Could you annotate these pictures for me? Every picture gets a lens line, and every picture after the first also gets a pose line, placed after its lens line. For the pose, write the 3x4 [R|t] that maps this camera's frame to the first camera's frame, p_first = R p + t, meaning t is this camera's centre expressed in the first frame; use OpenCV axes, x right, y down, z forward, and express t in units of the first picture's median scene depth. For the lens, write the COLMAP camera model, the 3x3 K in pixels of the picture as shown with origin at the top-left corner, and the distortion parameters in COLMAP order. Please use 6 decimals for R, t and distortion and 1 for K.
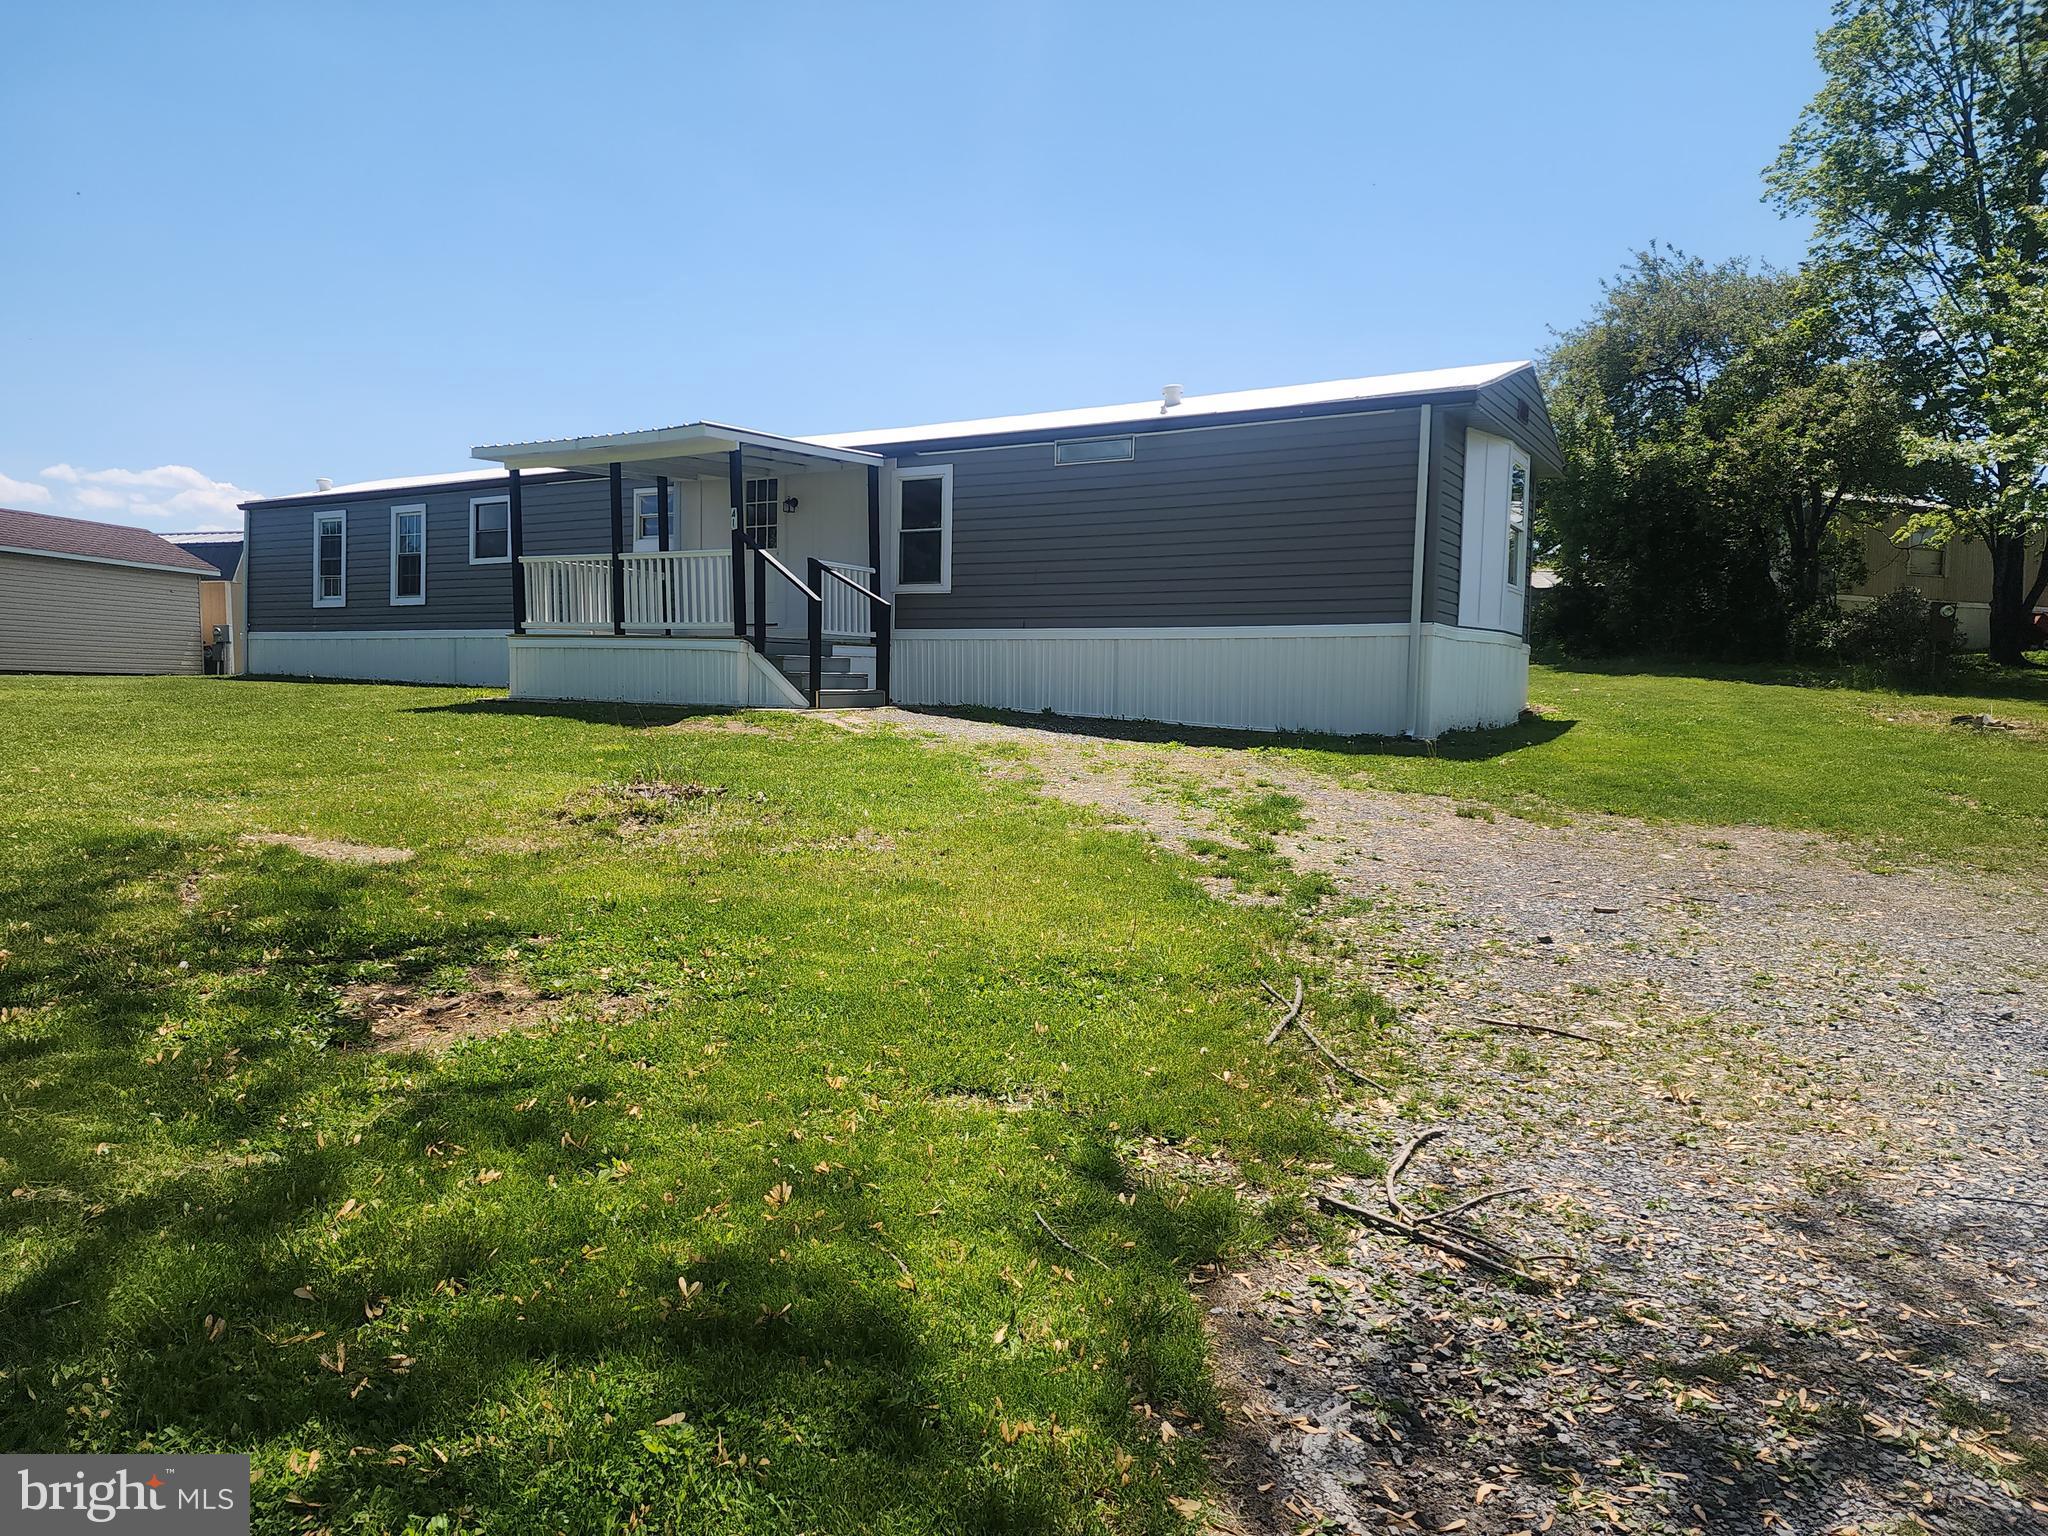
lens RADIAL K [[1395.4, 0, 1024.0], [0, 1395.4, 768.0], [0, 0, 1]] dist [-0.001440, -0.001119]
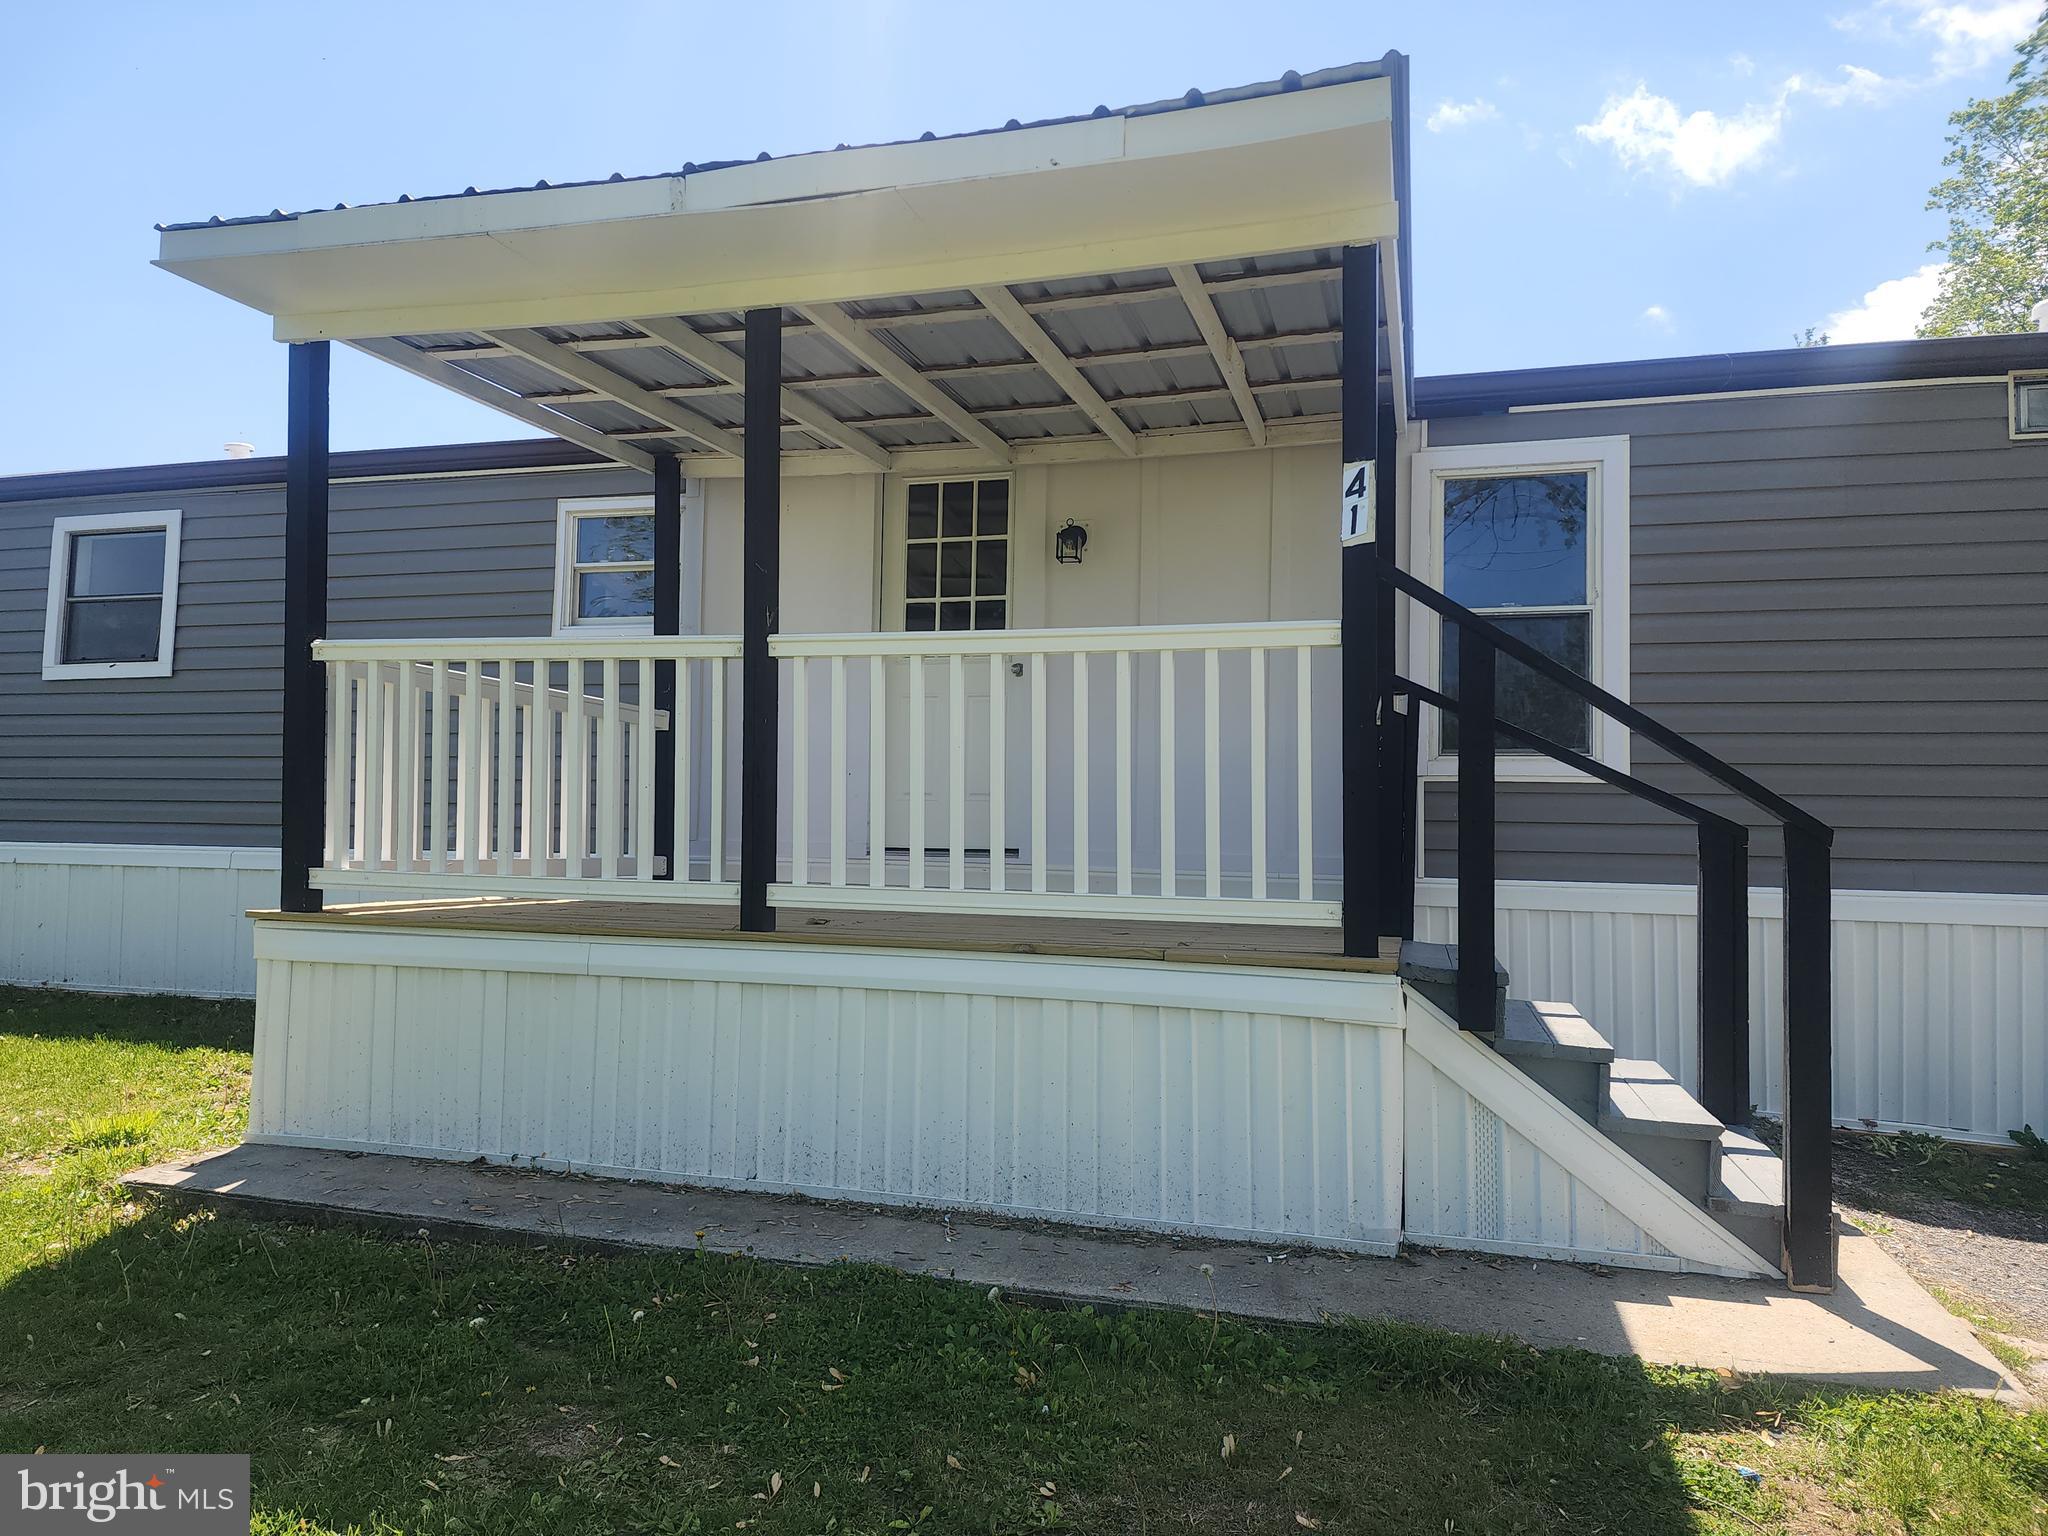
lens RADIAL K [[1395.4, 0, 1024.0], [0, 1395.4, 768.0], [0, 0, 1]] dist [-0.001440, -0.001119]
pose [[0.961969, 0.013037, 0.272846, -0.299275], [0.016885, 0.994112, -0.107033, -0.092430], [-0.272635, 0.107569, 0.956085, 0.690003]]
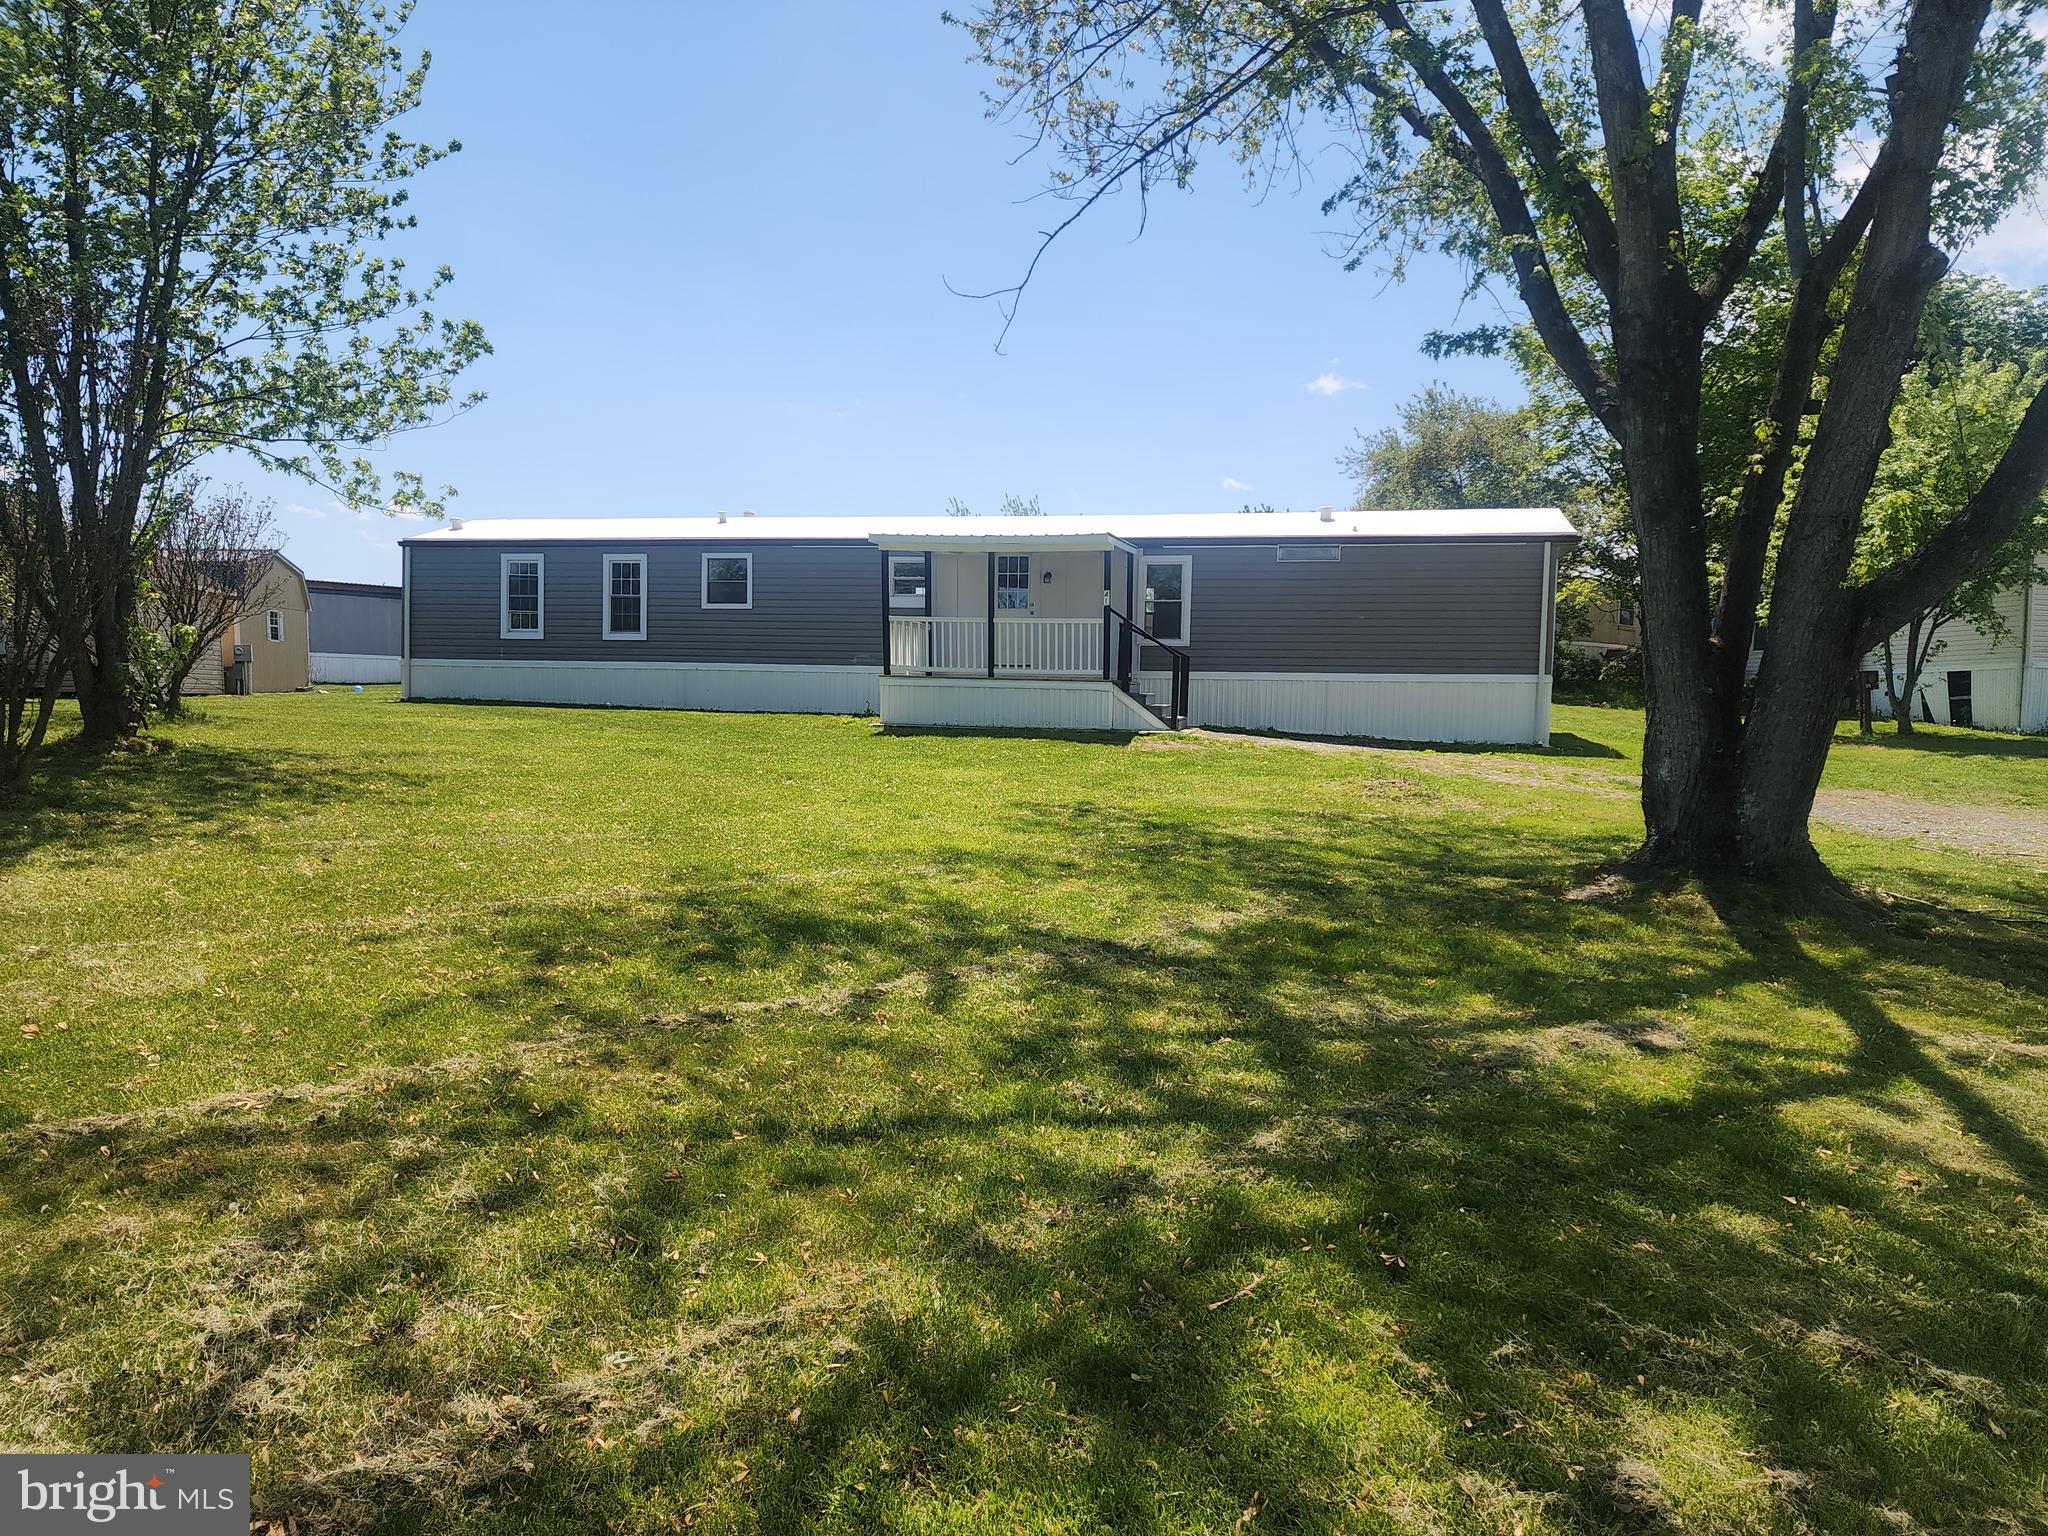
lens RADIAL K [[1354.0, 0, 1024.0], [0, 1354.0, 768.0], [0, 0, 1]] dist [-0.001726, -0.000717]
pose [[0.945980, -0.017894, 0.323732, -0.654914], [0.017479, 0.999838, 0.004191, -0.010857], [-0.323754, 0.001694, 0.946140, -0.242859]]
